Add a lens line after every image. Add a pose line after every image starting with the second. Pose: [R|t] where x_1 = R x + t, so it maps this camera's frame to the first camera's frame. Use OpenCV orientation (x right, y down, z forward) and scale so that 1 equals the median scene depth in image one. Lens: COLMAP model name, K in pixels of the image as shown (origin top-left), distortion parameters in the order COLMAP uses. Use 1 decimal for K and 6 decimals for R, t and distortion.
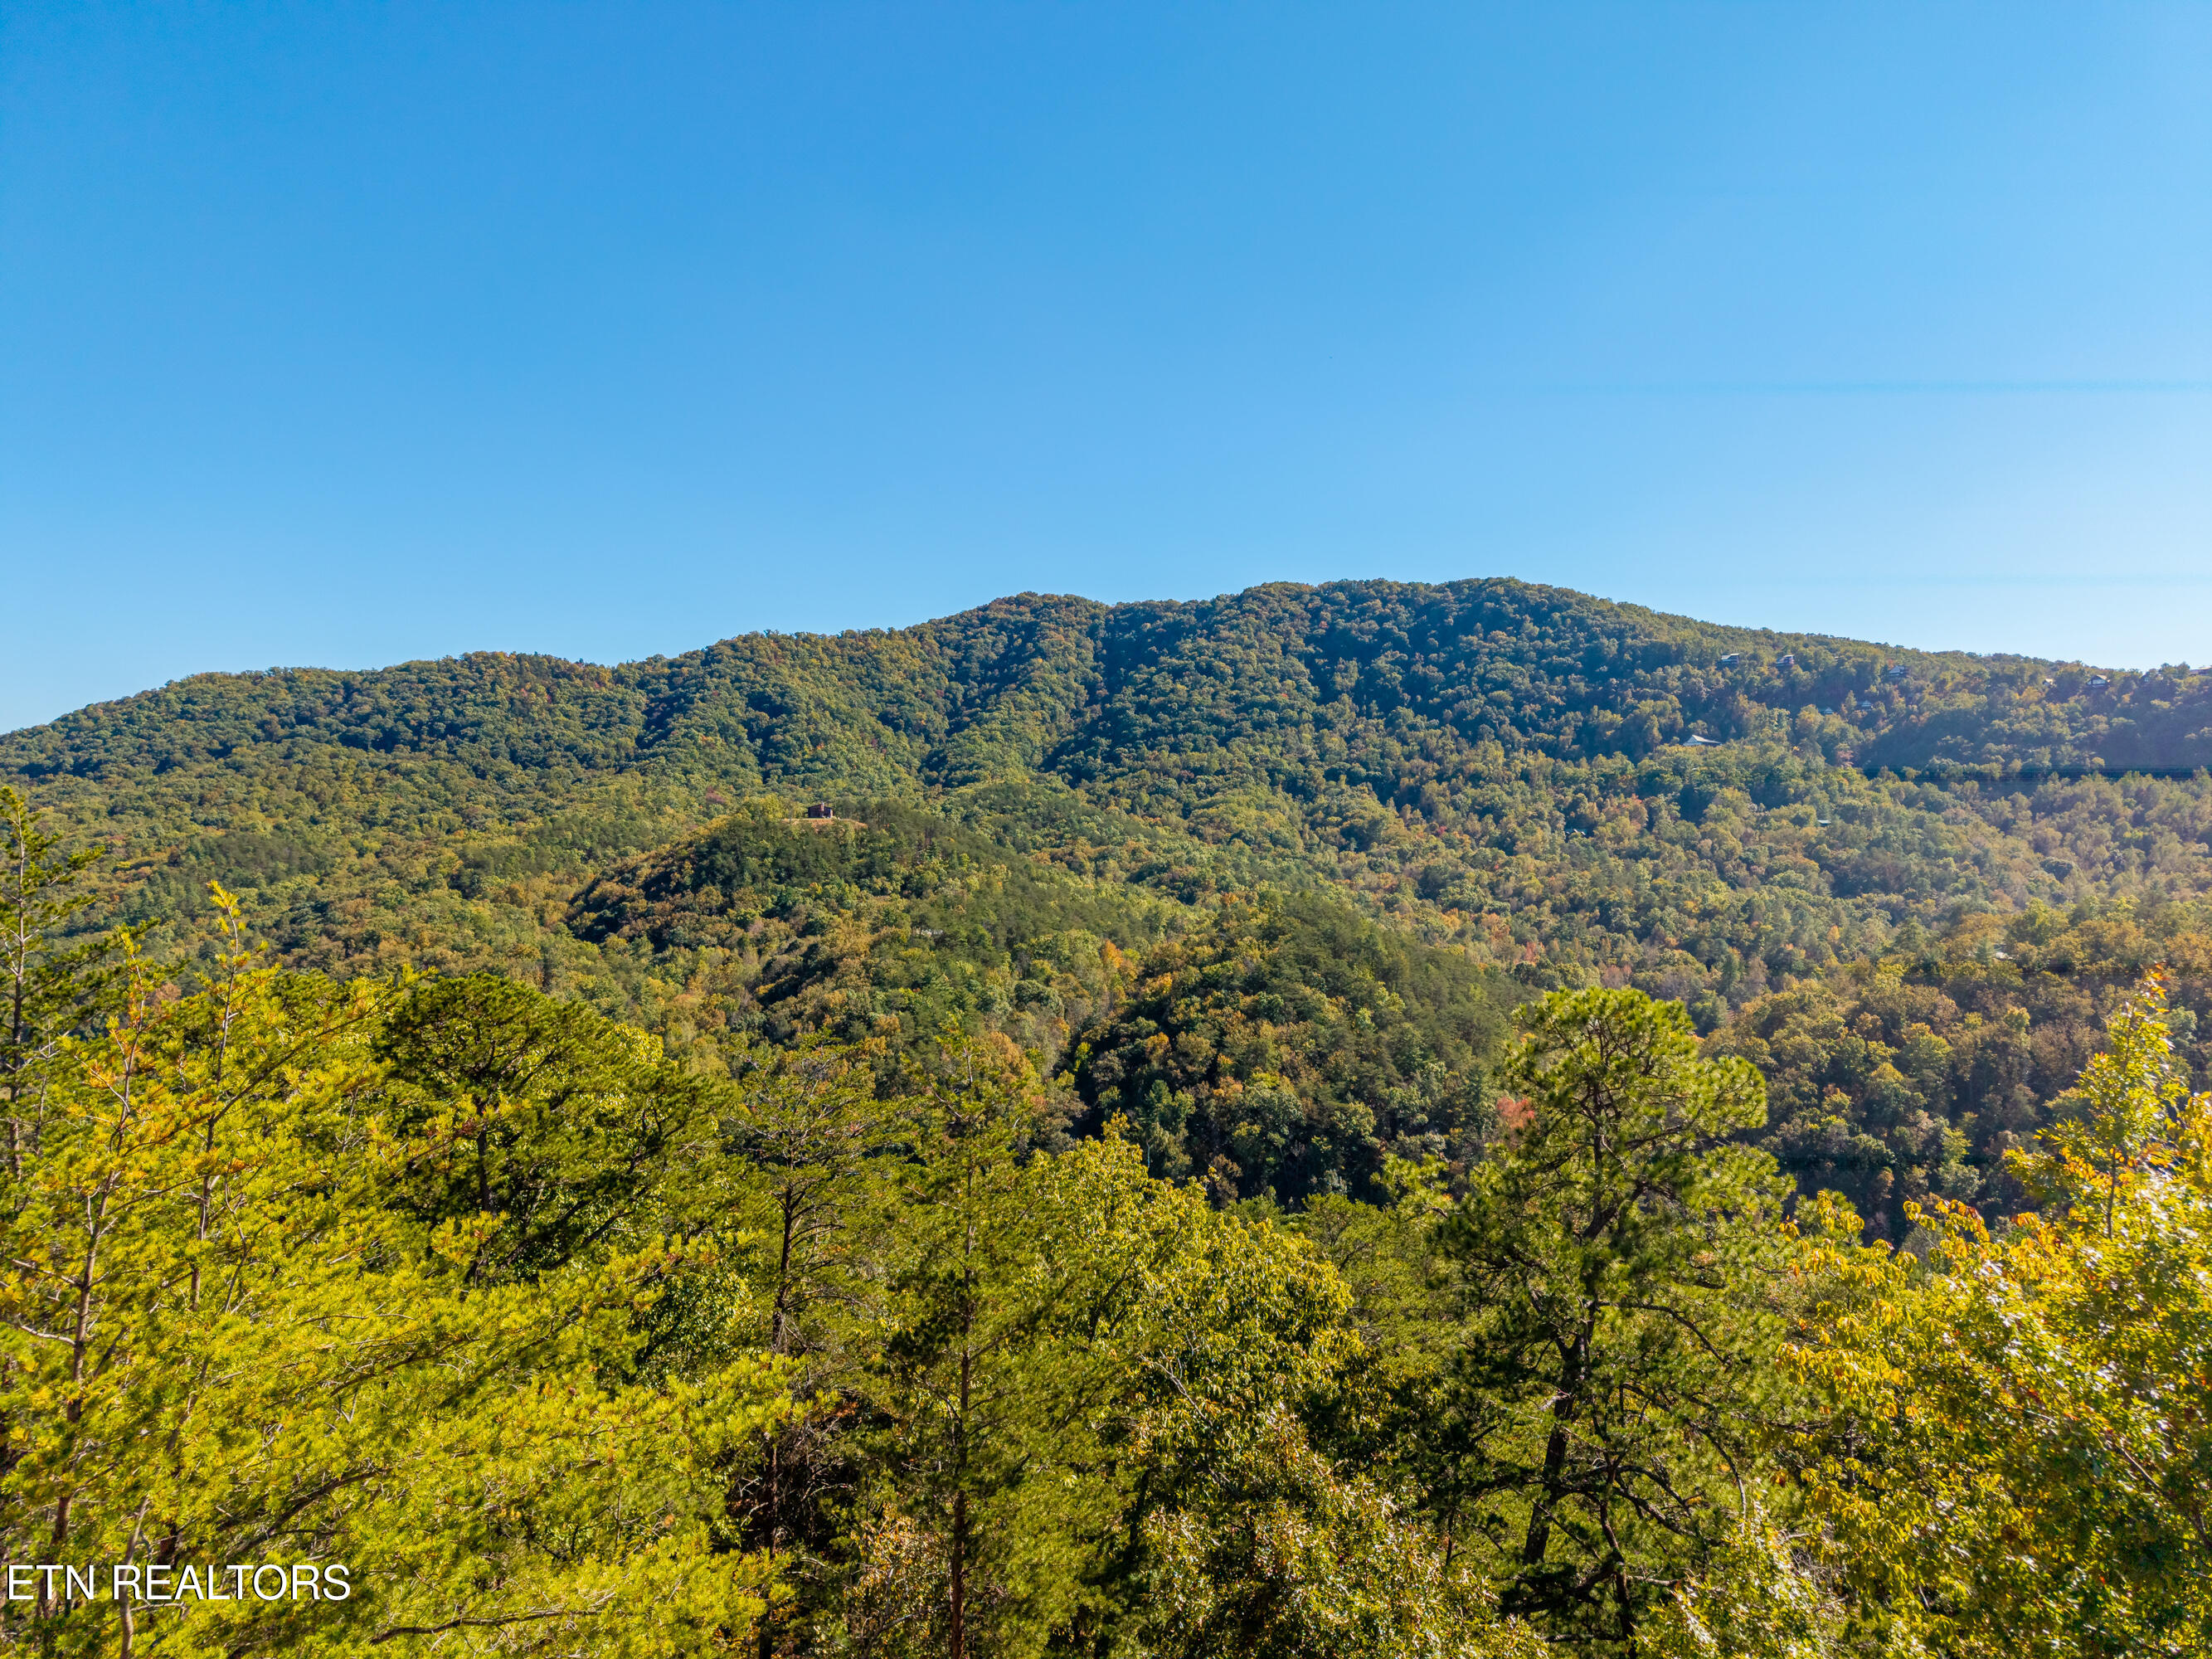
lens RADIAL K [[1465.0, 0, 1115.2], [0, 1465.0, 841.7], [0, 0, 1]] dist [0.063574, -0.055912]
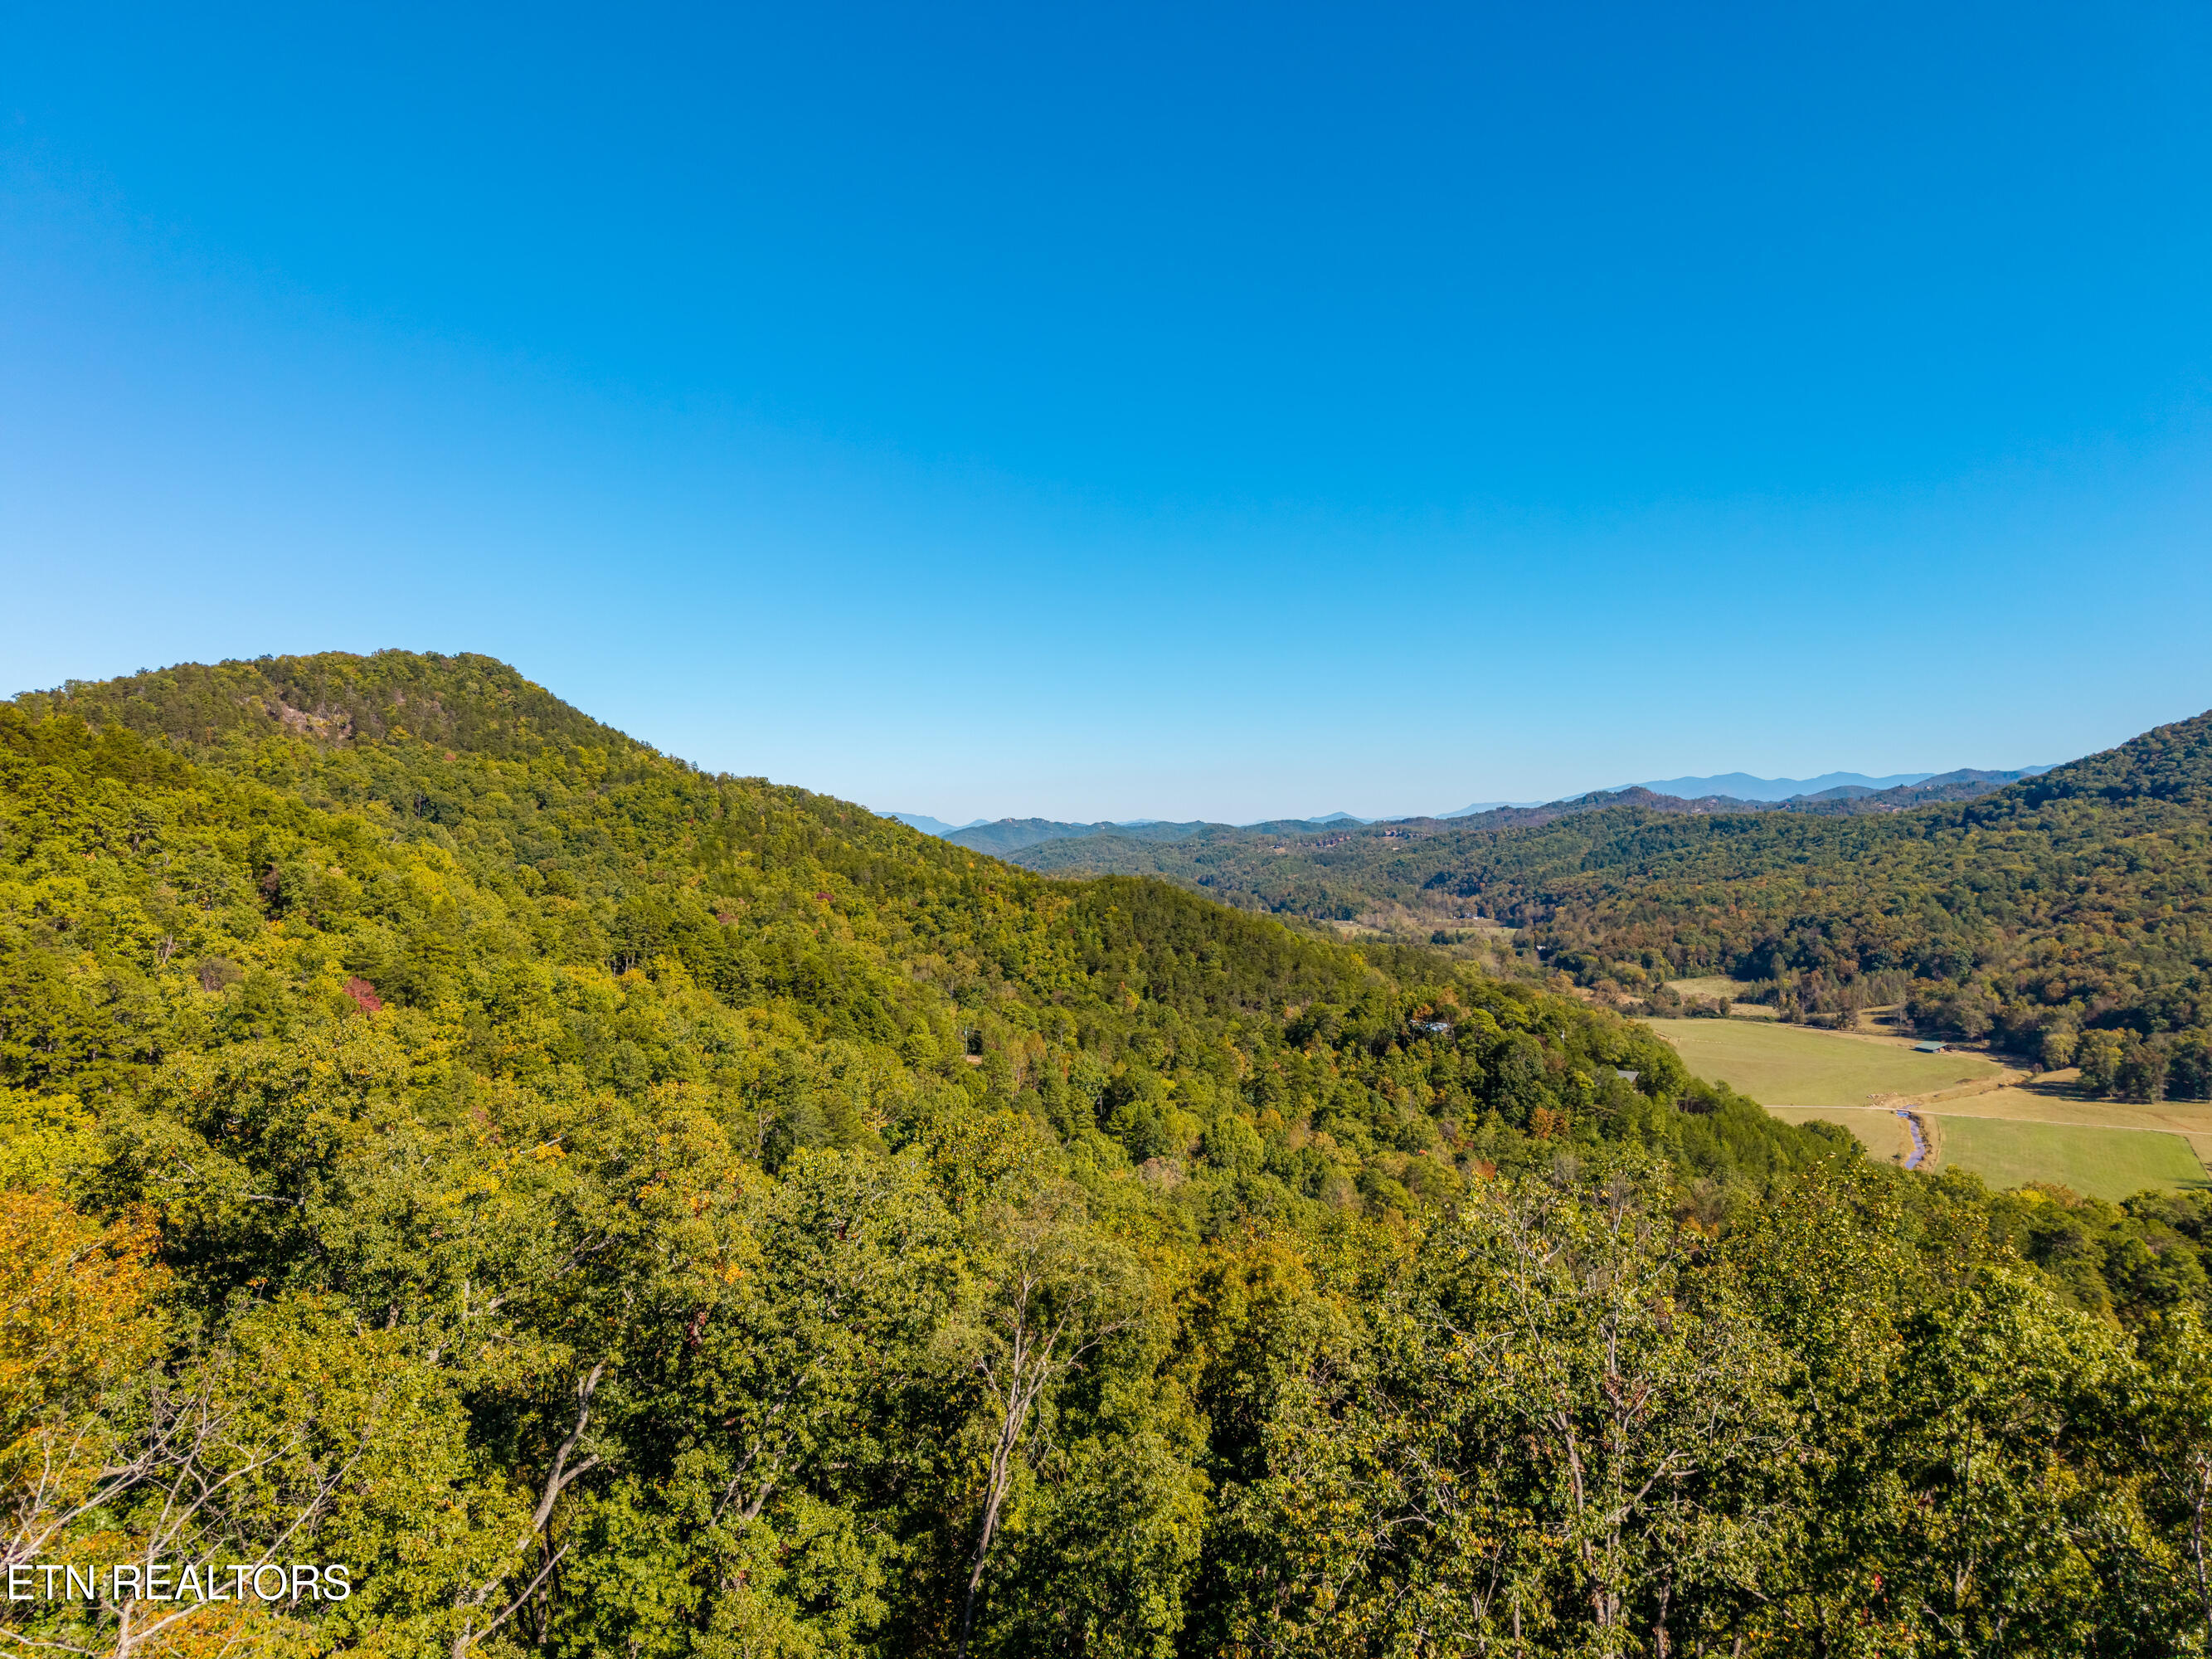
lens RADIAL K [[1465.0, 0, 1116.0], [0, 1465.0, 835.2], [0, 0, 1]] dist [0.063574, -0.055912]
pose [[0.400468, 0.004305, -0.916301, -0.015280], [-0.002079, 0.999991, 0.003789, -0.020425], [0.916309, 0.000388, 0.400473, -0.113198]]
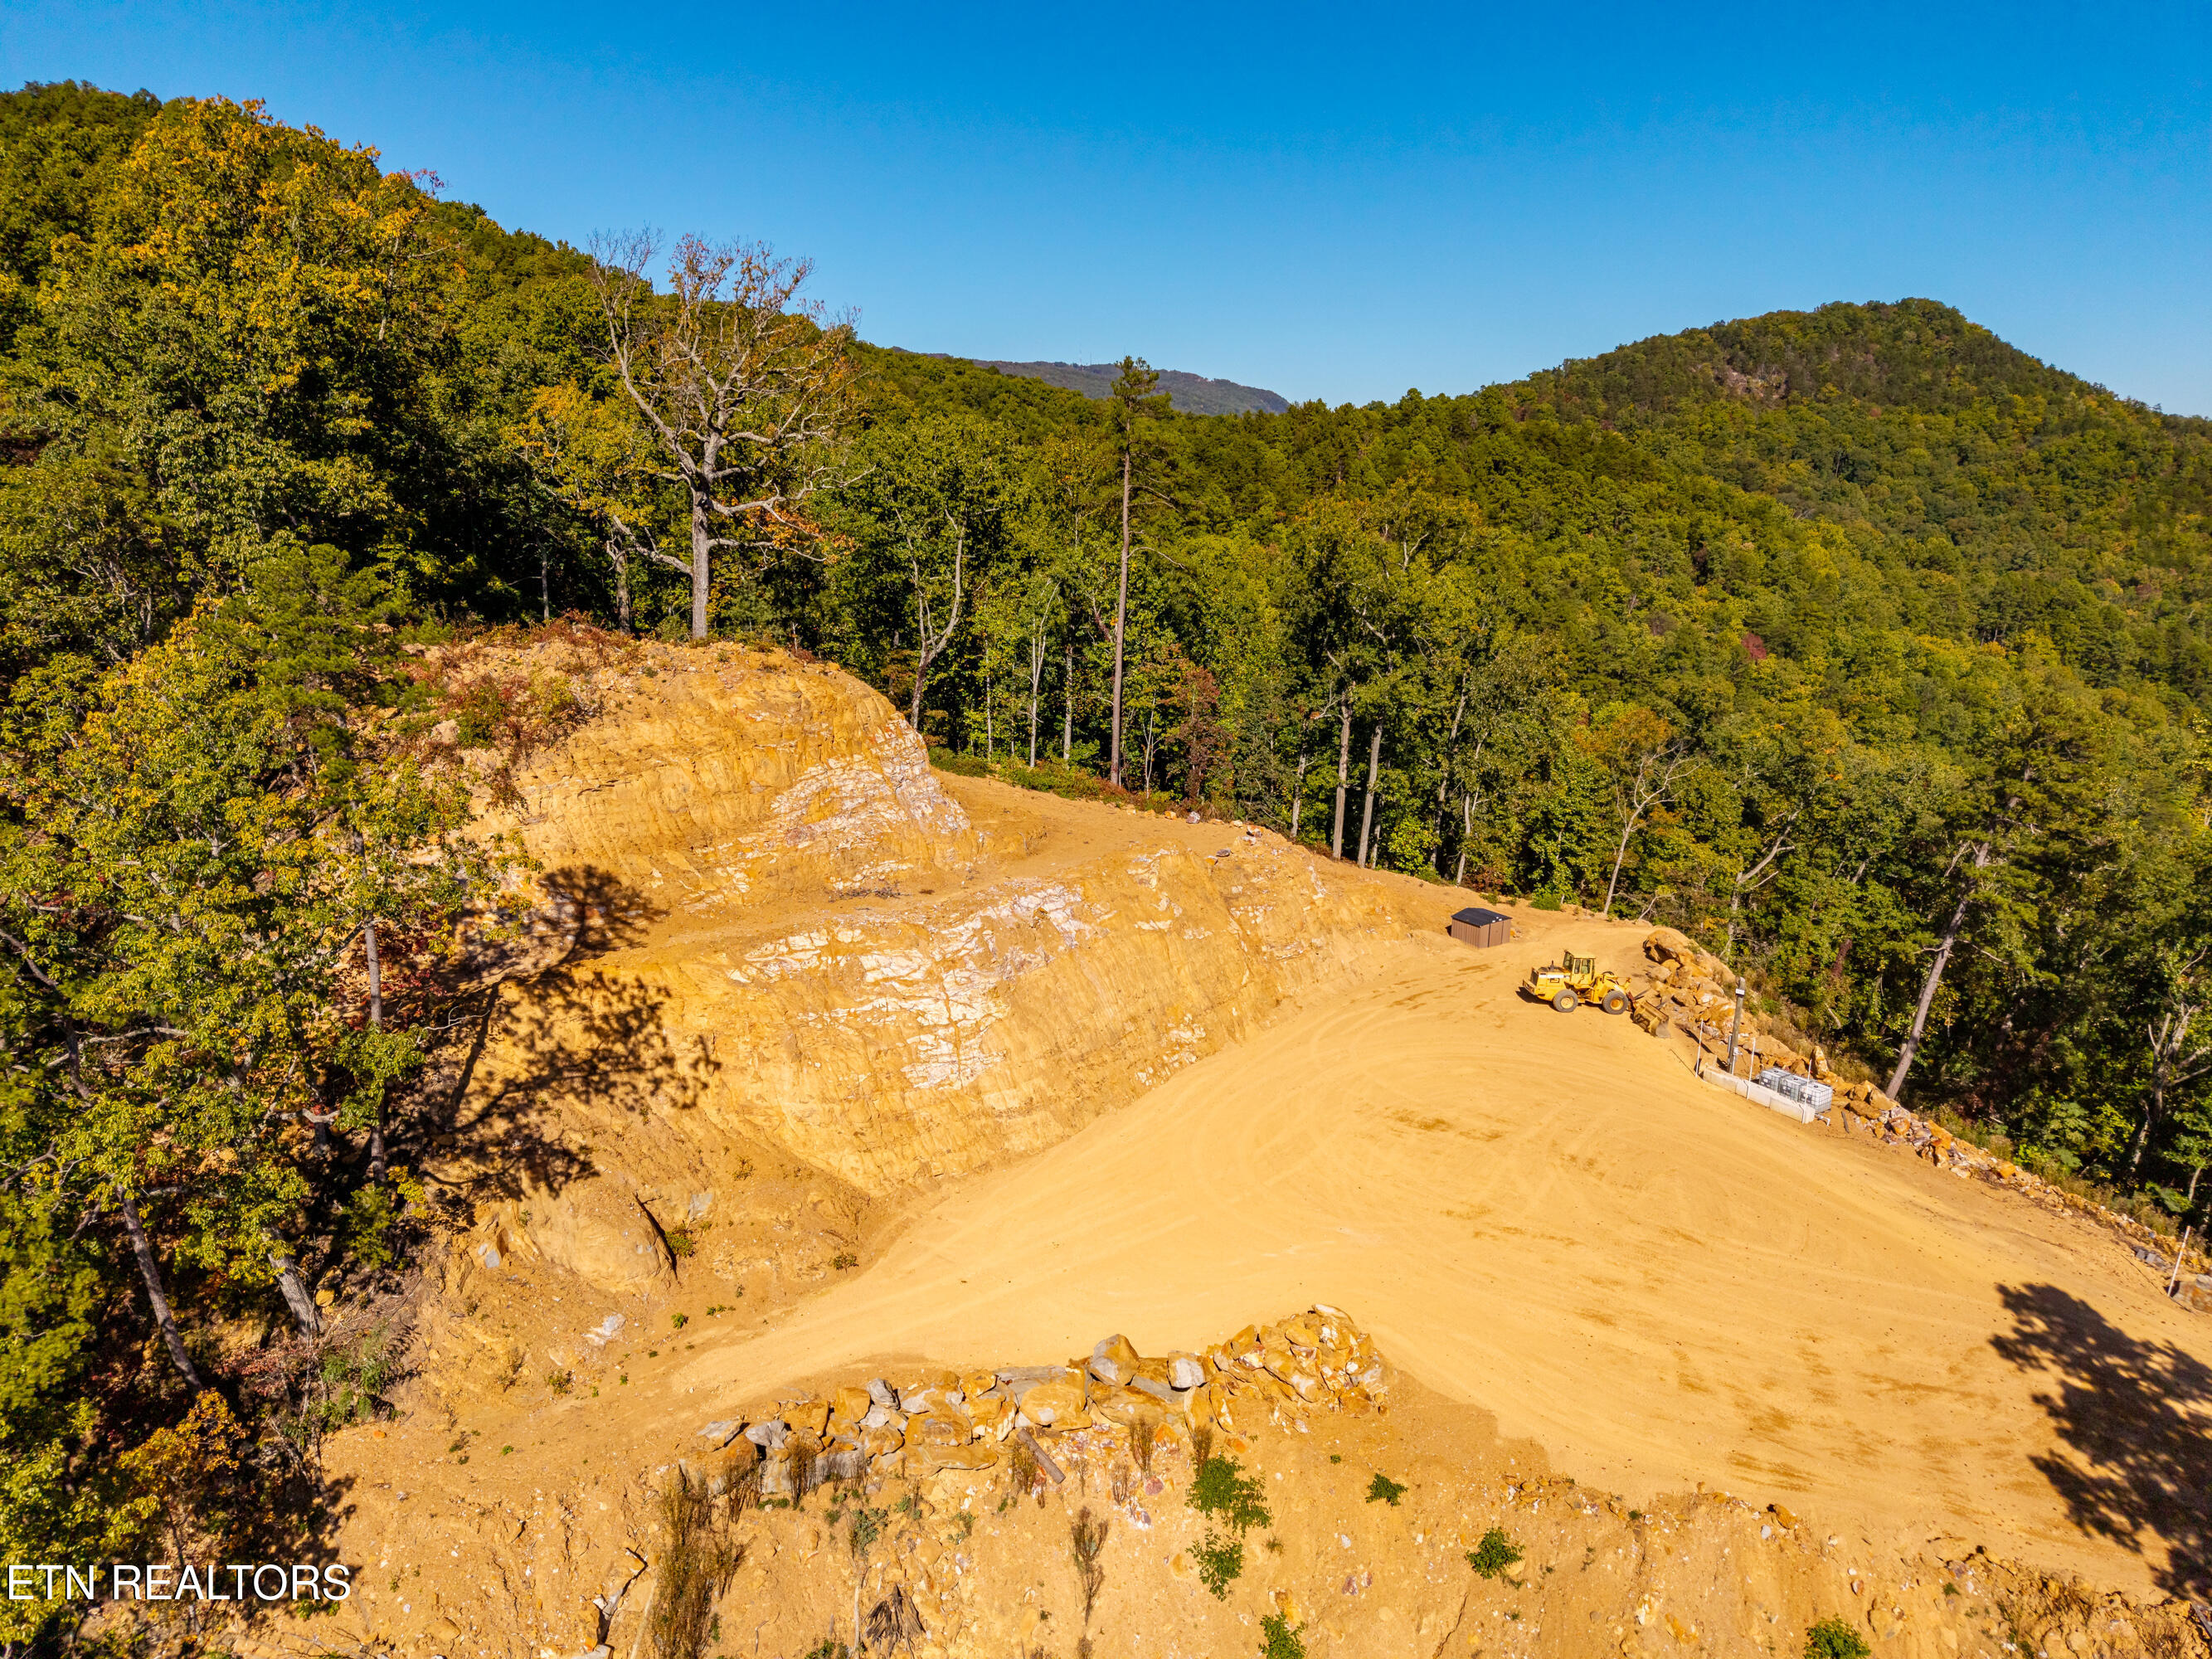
lens RADIAL K [[1465.0, 0, 1107.0], [0, 1465.0, 825.7], [0, 0, 1]] dist [0.063574, -0.055912]
pose [[-0.461327, 0.209777, -0.862074, 0.046156], [-0.004879, 0.971032, 0.238901, -0.028747], [0.887217, 0.114417, -0.446940, -0.107405]]
